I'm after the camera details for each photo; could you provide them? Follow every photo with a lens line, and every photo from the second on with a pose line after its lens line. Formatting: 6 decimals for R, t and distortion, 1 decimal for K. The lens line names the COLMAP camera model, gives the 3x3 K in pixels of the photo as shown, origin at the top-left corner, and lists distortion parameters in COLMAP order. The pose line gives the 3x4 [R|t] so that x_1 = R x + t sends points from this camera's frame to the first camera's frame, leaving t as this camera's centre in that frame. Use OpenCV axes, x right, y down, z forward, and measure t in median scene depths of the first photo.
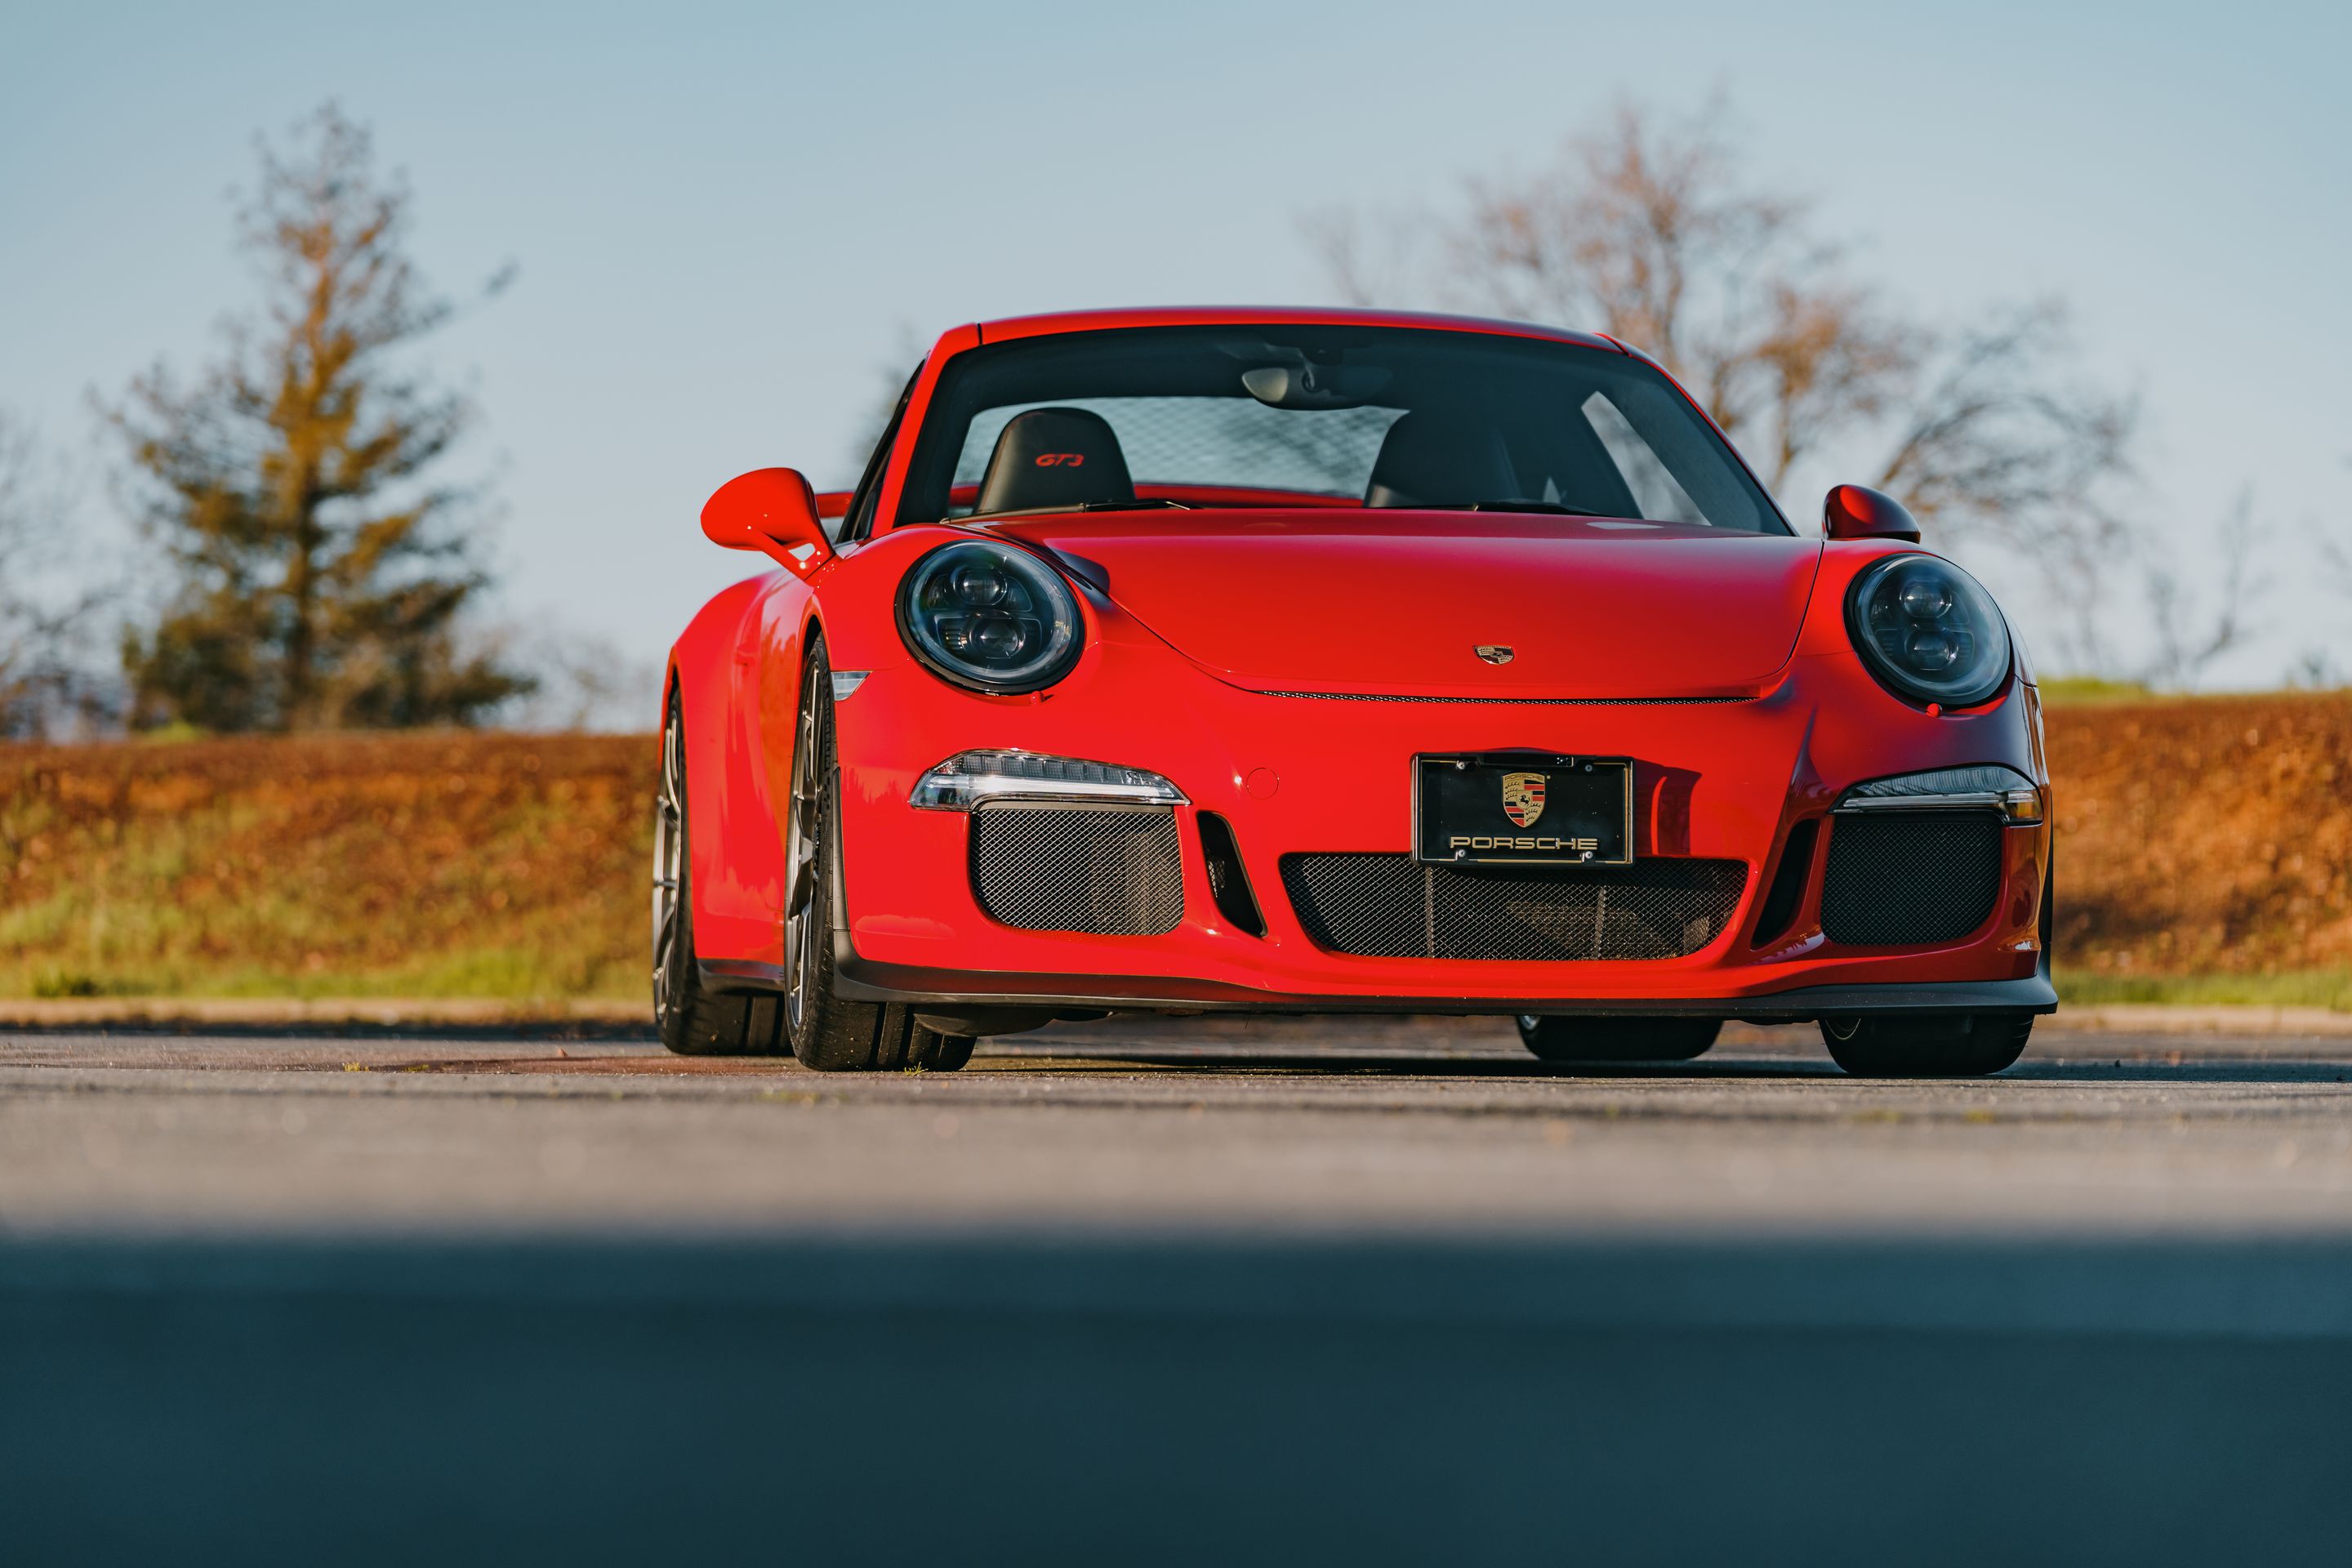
lens RADIAL K [[8665.7, 0, 1176.0], [0, 8665.7, 784.0], [0, 0, 1]] dist [0.010611, -4.772912]
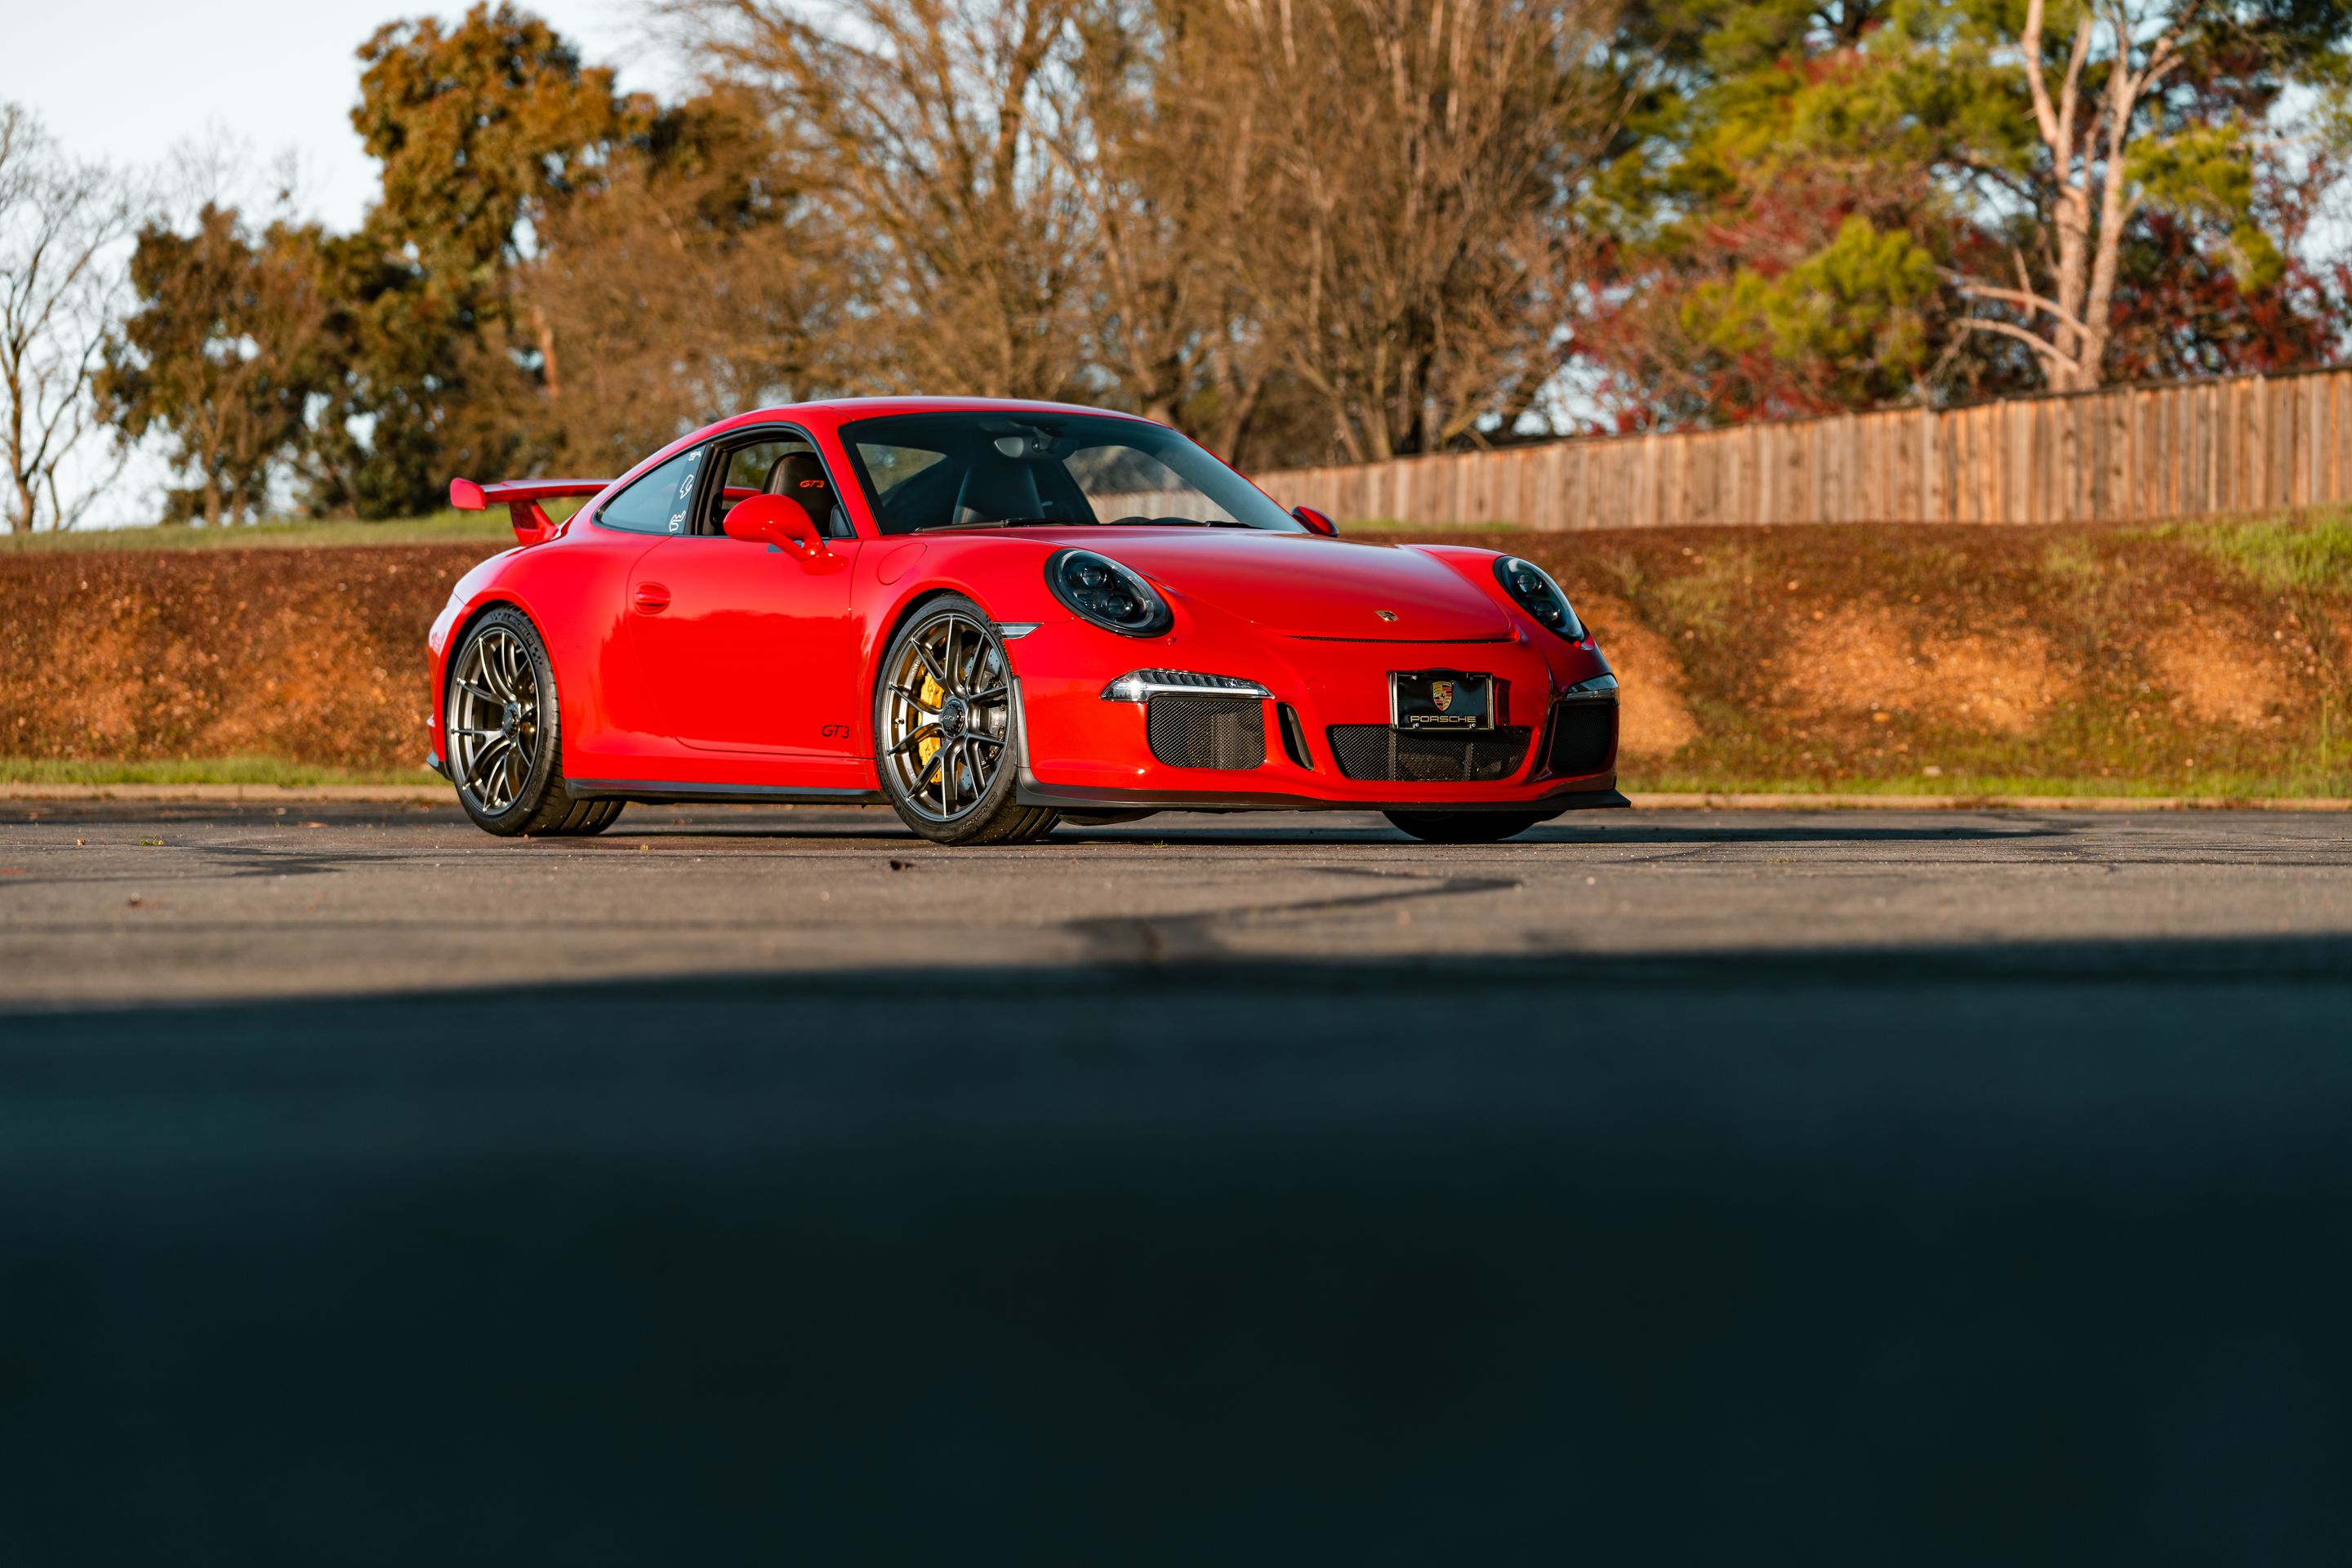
lens RADIAL K [[7526.7, 0, 1176.0], [0, 7526.7, 784.0], [0, 0, 1]] dist [0.237872, 1.750220]
pose [[0.901104, -0.008233, 0.433526, -0.681387], [-0.004228, 0.999605, 0.027773, -0.022875], [-0.433583, -0.026859, 0.900713, -0.414711]]
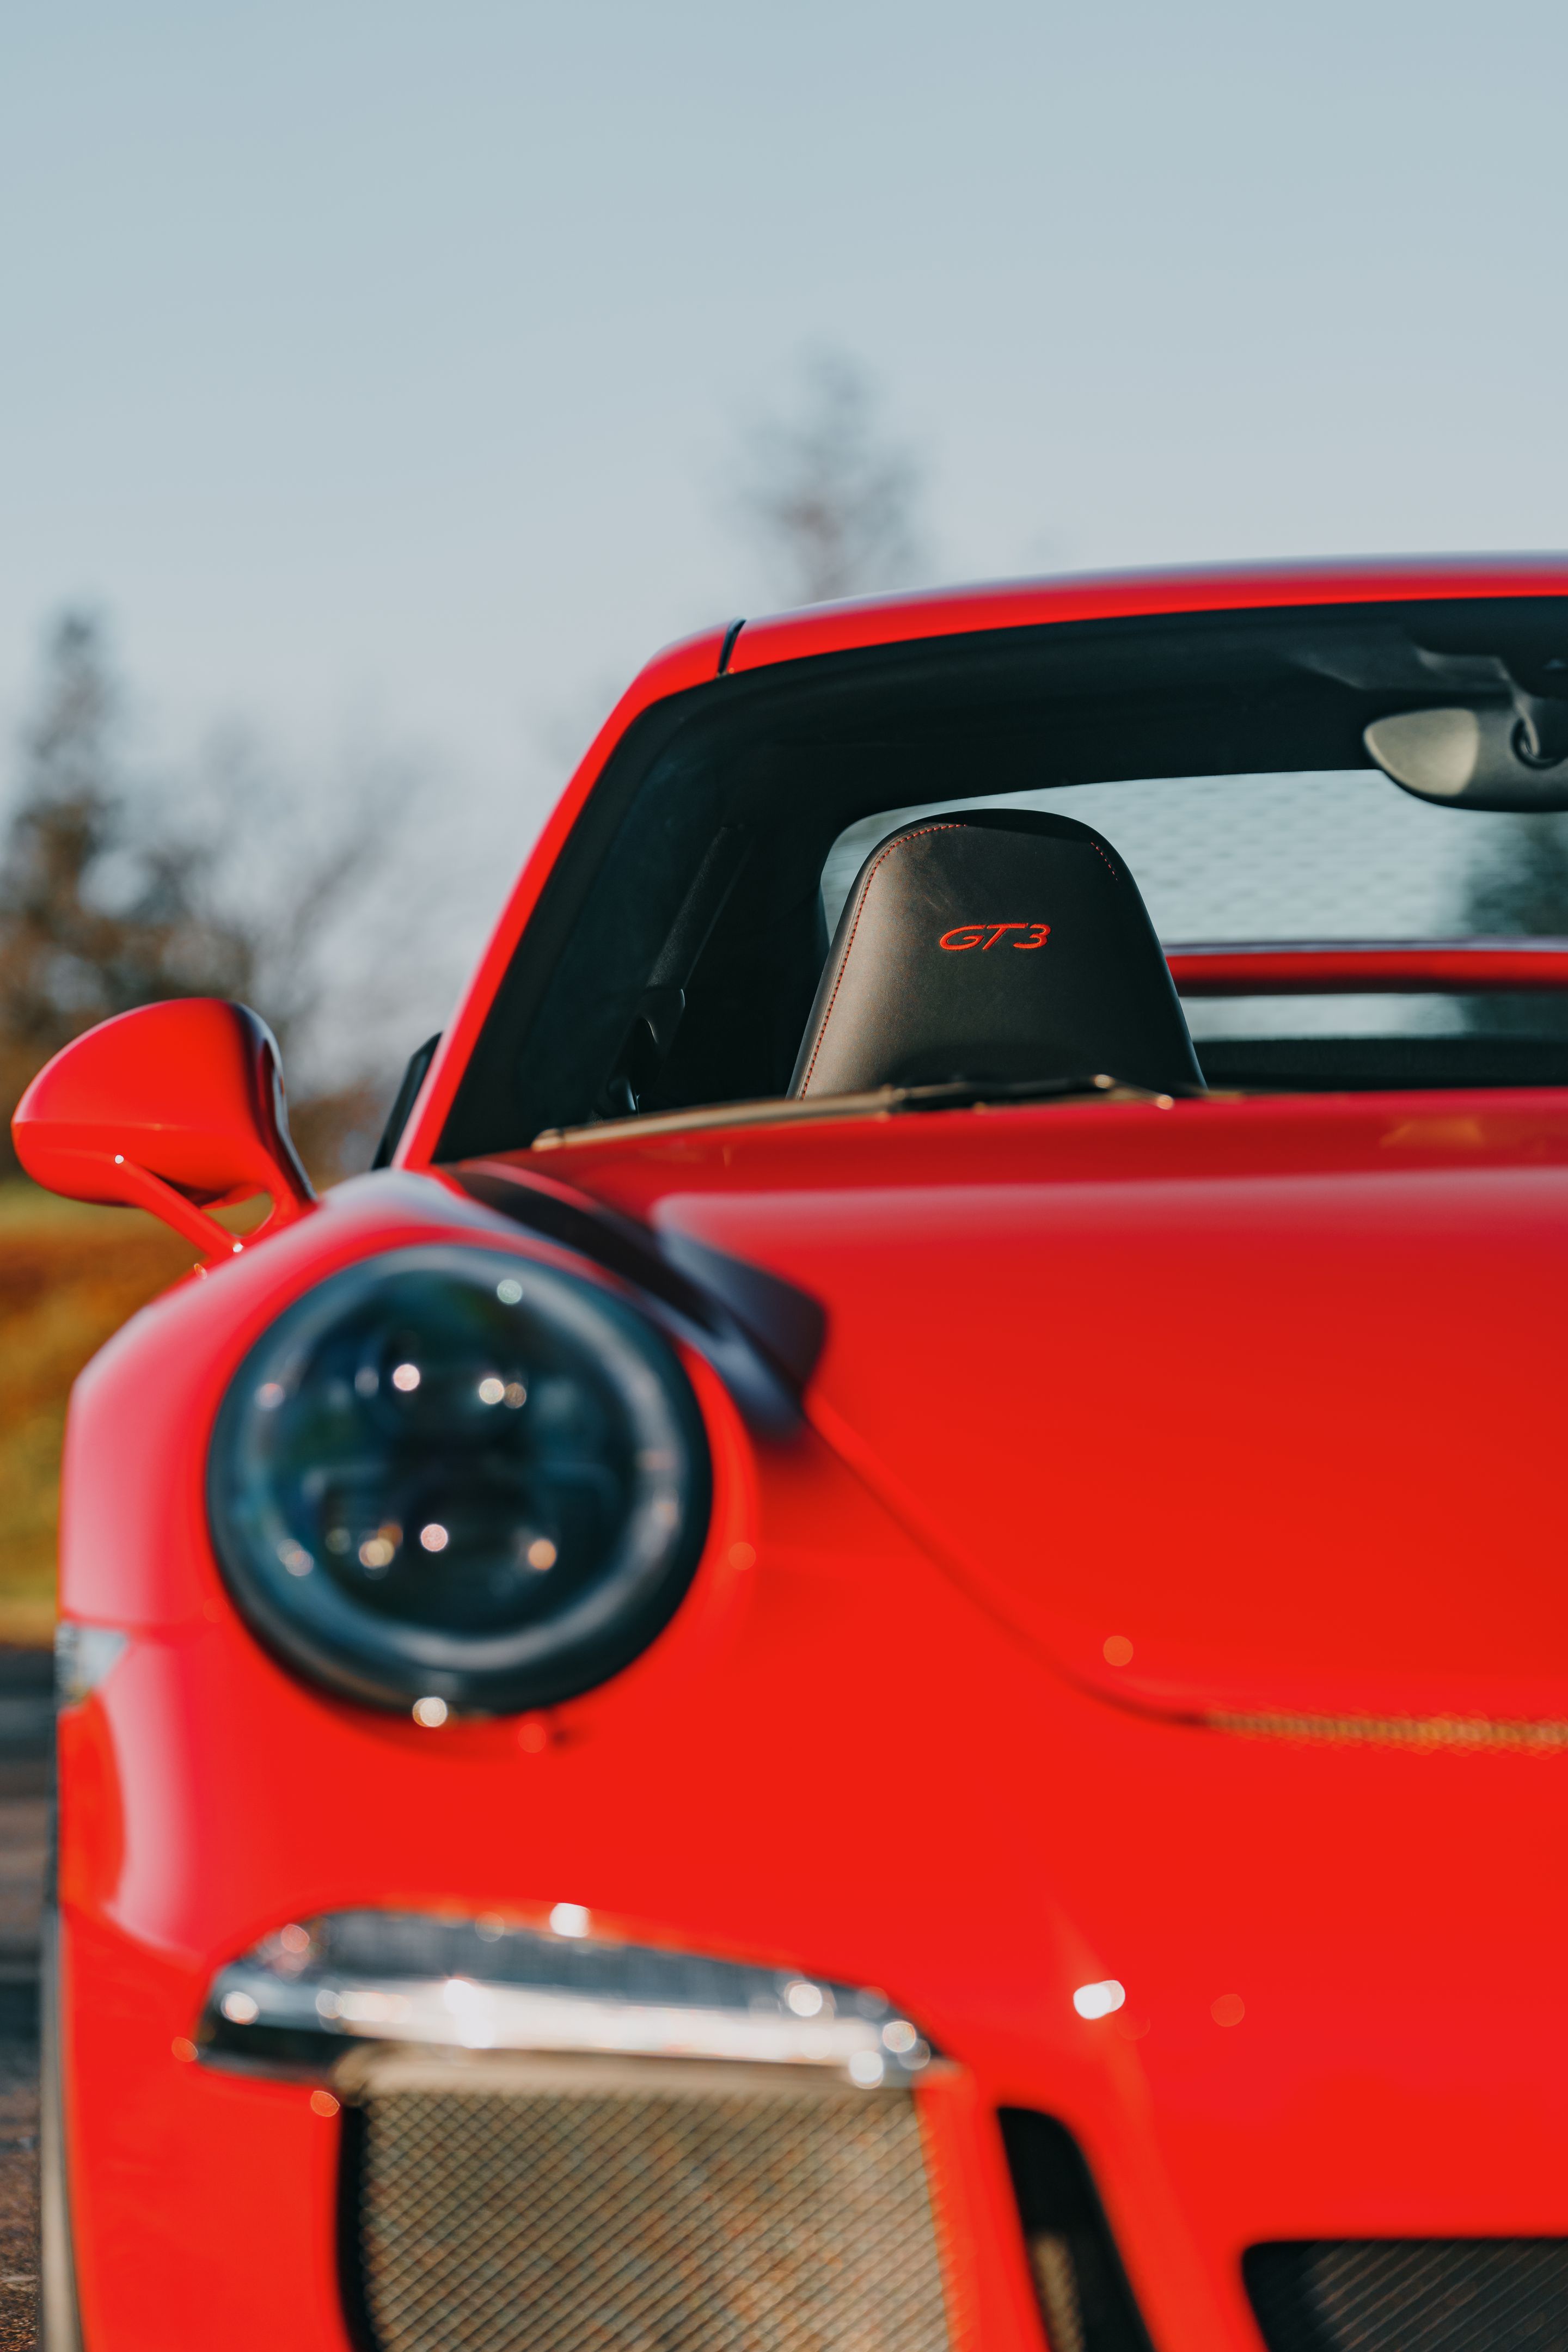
lens RADIAL K [[10141.8, 0, 784.0], [0, 10141.8, 1176.0], [0, 0, 1]] dist [-0.043693, 1.780671]
pose [[0.992924, -0.029478, -0.115032, 0.038179], [0.029866, 0.999553, 0.001651, -0.031276], [0.114932, -0.005075, 0.993360, 0.590956]]
